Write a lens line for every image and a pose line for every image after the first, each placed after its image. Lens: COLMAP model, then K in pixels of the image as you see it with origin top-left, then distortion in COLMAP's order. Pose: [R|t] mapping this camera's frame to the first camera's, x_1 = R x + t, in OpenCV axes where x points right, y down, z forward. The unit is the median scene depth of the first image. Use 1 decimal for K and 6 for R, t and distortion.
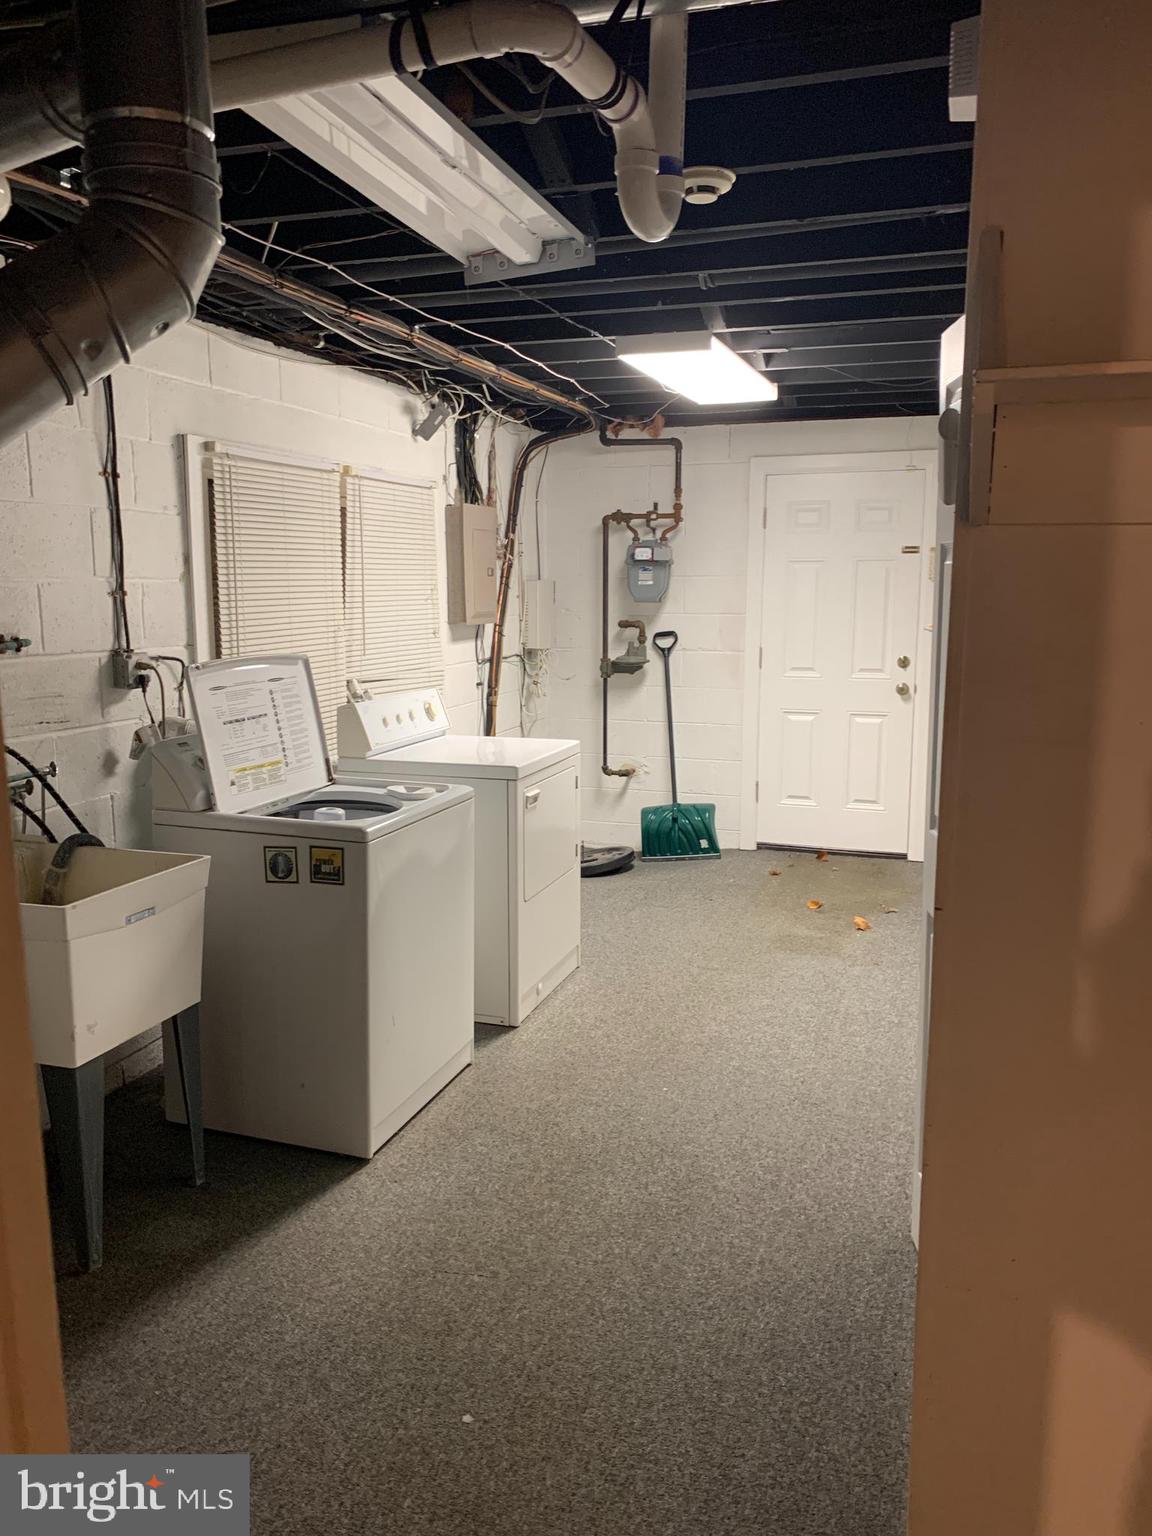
lens RADIAL K [[1176.9, 0, 569.7], [0, 1176.9, 775.3], [0, 0, 1]] dist [0.089298, -0.157813]
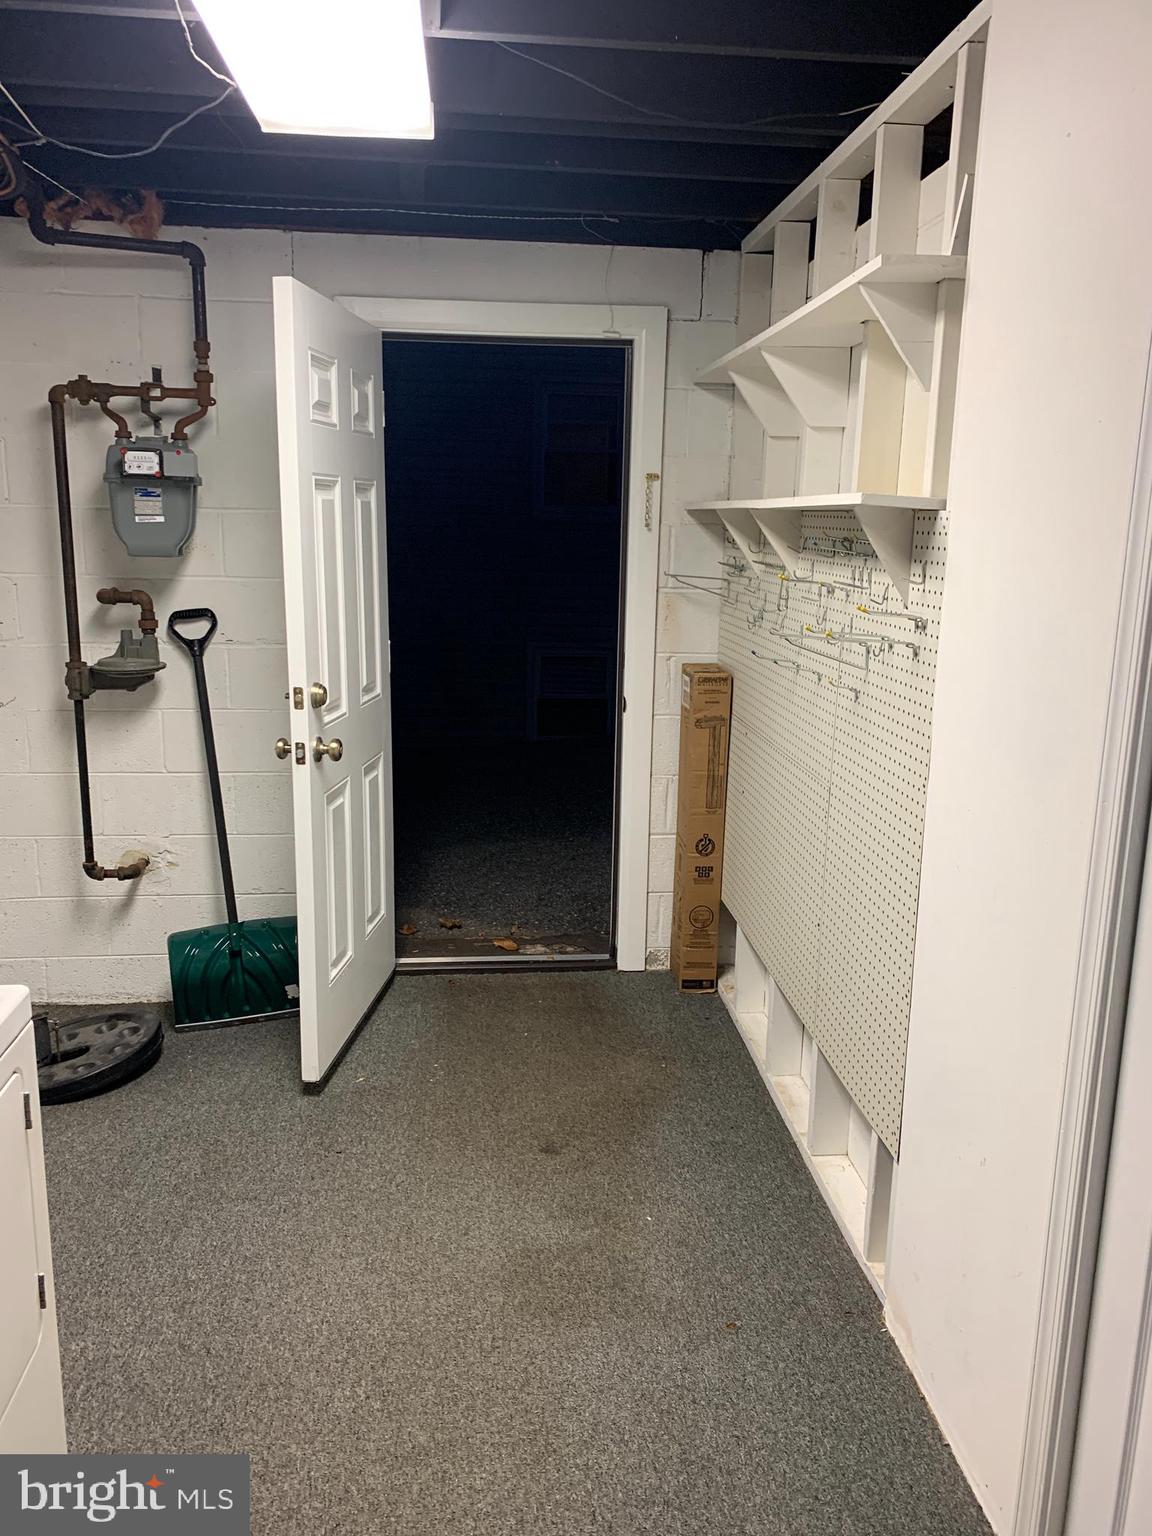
lens RADIAL K [[1181.0, 0, 576.0], [0, 1181.0, 768.0], [0, 0, 1]] dist [0.011729, -0.008548]
pose [[0.906857, -0.069052, 0.415742, 0.009905], [0.047522, 0.996949, 0.061927, -0.075141], [-0.418750, -0.036402, 0.907372, 0.431250]]
